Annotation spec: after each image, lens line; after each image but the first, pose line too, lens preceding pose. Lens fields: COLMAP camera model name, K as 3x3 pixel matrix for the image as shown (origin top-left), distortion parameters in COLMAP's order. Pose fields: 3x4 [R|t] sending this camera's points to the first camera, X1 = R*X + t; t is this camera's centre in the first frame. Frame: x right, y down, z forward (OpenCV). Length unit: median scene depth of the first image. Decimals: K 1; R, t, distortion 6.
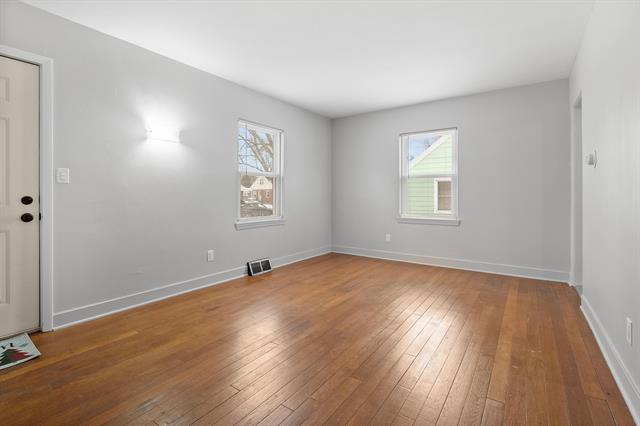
lens RADIAL K [[293.4, 0, 318.0], [0, 293.4, 200.2], [0, 0, 1]] dist [-0.008647, 0.000285]
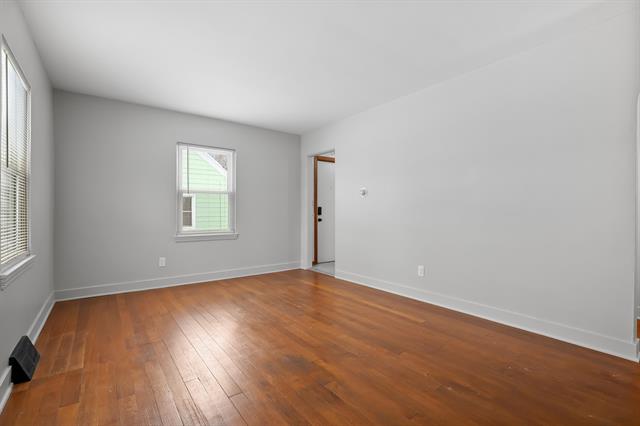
lens RADIAL K [[293.4, 0, 314.3], [0, 293.4, 212.0], [0, 0, 1]] dist [-0.008647, 0.000285]
pose [[0.312667, -0.000385, 0.949863, -0.649135], [0.013218, 0.999905, -0.003946, -0.007891], [-0.949771, 0.013789, 0.312642, 0.501753]]
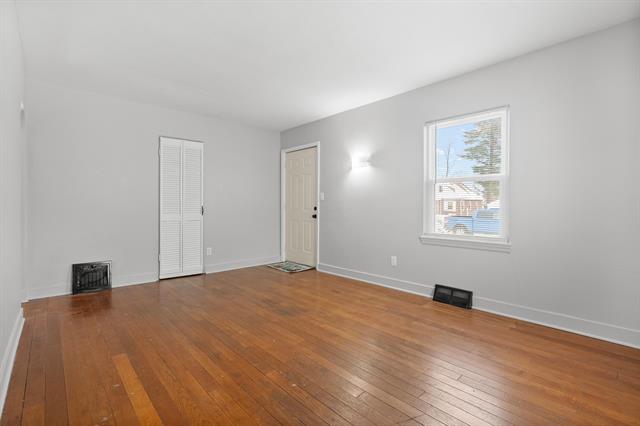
lens RADIAL K [[293.4, 0, 321.2], [0, 293.4, 208.6], [0, 0, 1]] dist [-0.008647, 0.000285]
pose [[-0.194799, 0.007062, -0.980818, 0.828861], [-0.017368, 0.999792, 0.010648, -0.016283], [0.980689, 0.019109, -0.194636, 1.026204]]
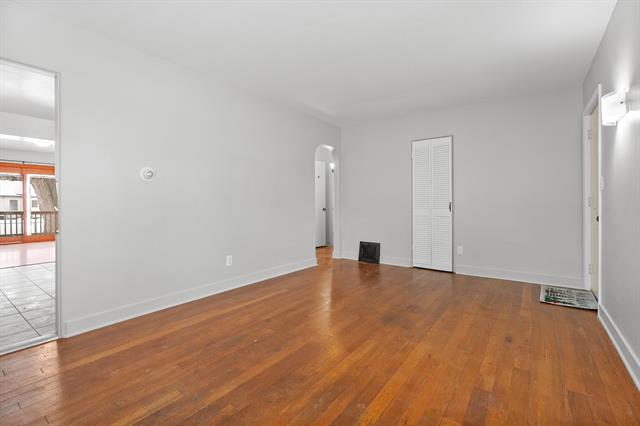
lens RADIAL K [[293.4, 0, 322.2], [0, 293.4, 210.3], [0, 0, 1]] dist [-0.008647, 0.000285]
pose [[-0.999955, 0.002782, 0.009074, 0.139542], [0.003155, 0.999138, 0.041389, -0.025191], [-0.008951, 0.041416, -0.999102, 1.569327]]
